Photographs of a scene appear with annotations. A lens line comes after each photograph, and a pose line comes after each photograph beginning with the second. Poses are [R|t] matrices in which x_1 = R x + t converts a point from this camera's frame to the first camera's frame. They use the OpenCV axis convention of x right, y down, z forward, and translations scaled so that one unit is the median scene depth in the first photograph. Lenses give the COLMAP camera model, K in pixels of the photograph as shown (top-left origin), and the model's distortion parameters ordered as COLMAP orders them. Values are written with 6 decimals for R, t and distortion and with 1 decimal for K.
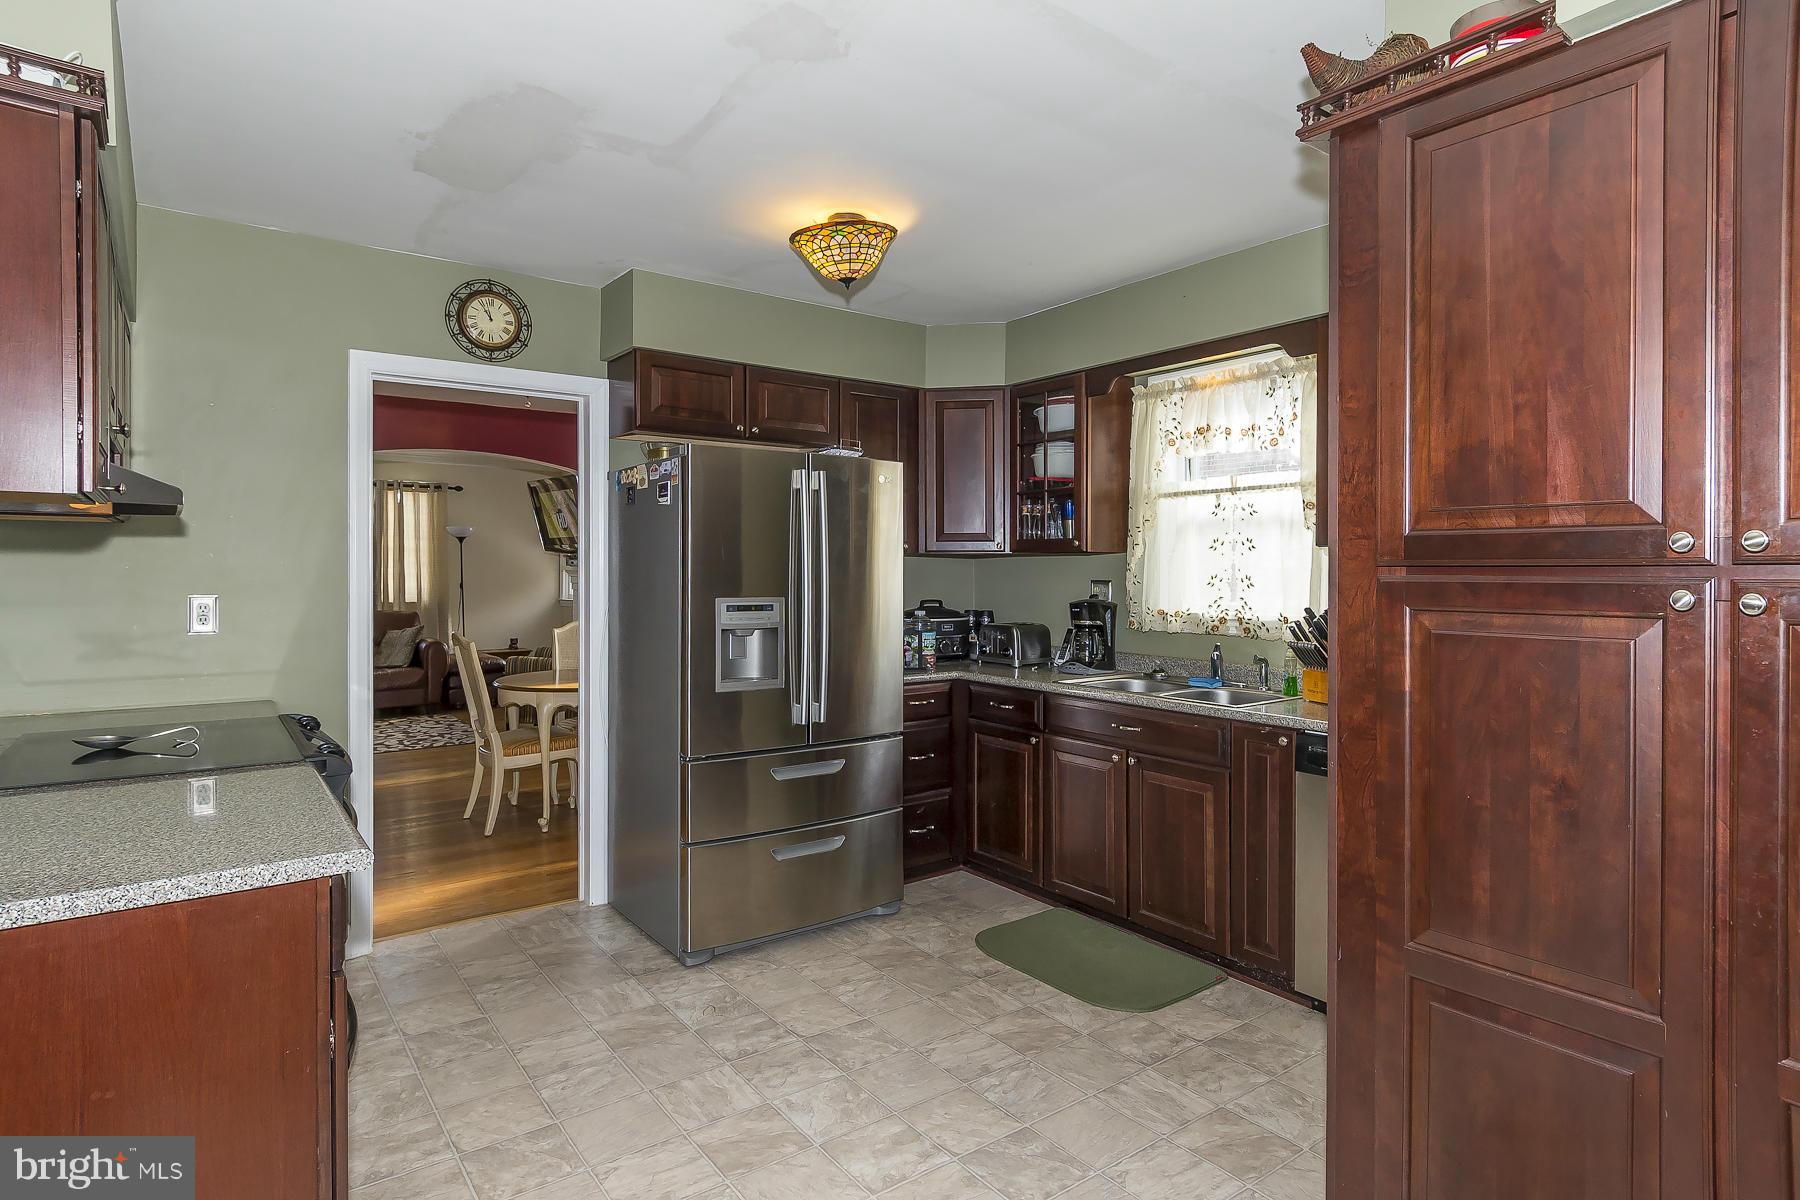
lens RADIAL K [[937.9, 0, 896.8], [0, 937.9, 573.6], [0, 0, 1]] dist [0.016673, -0.019690]
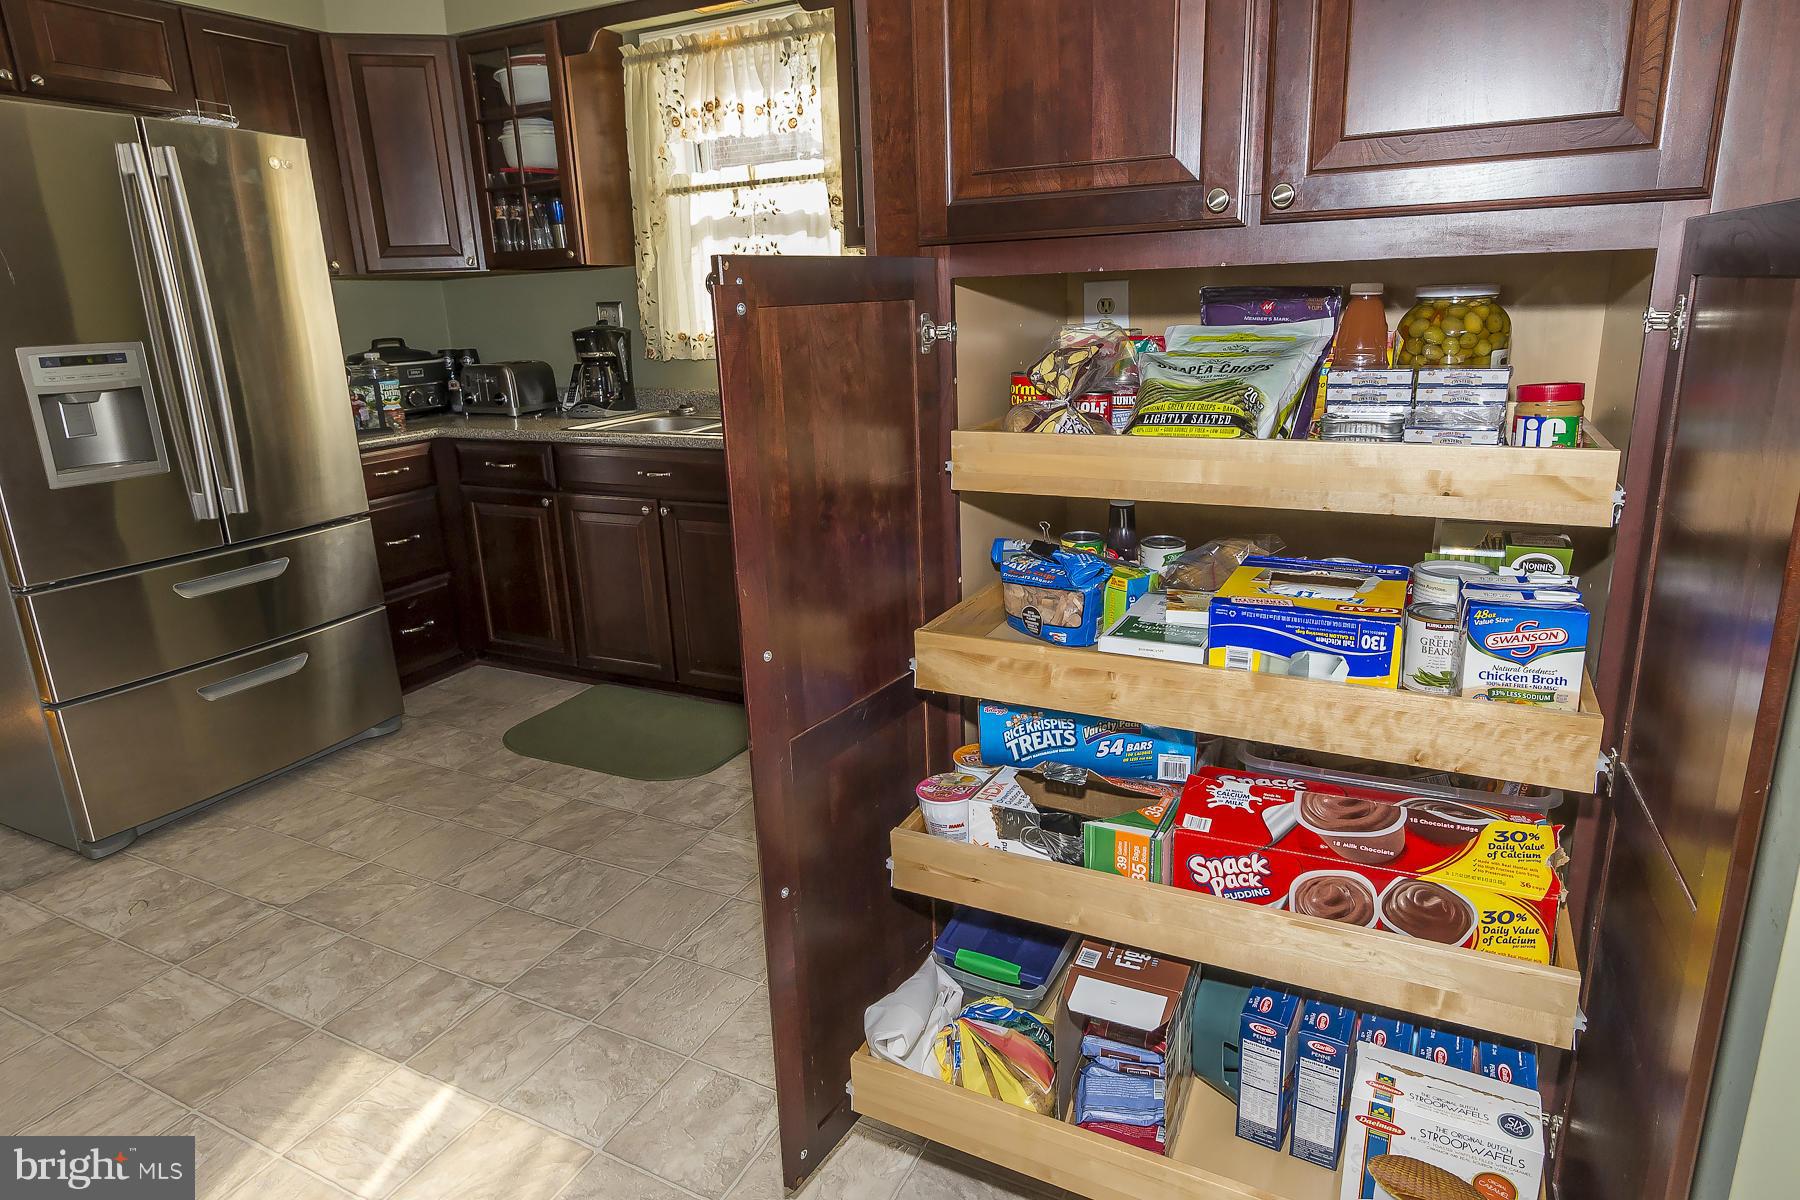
lens RADIAL K [[937.9, 0, 896.8], [0, 937.9, 573.6], [0, 0, 1]] dist [0.016673, -0.019690]
pose [[0.884483, -0.152853, 0.440825, 0.044855], [0.035284, 0.964021, 0.263475, 0.031226], [-0.465237, -0.217485, 0.858053, 0.131441]]
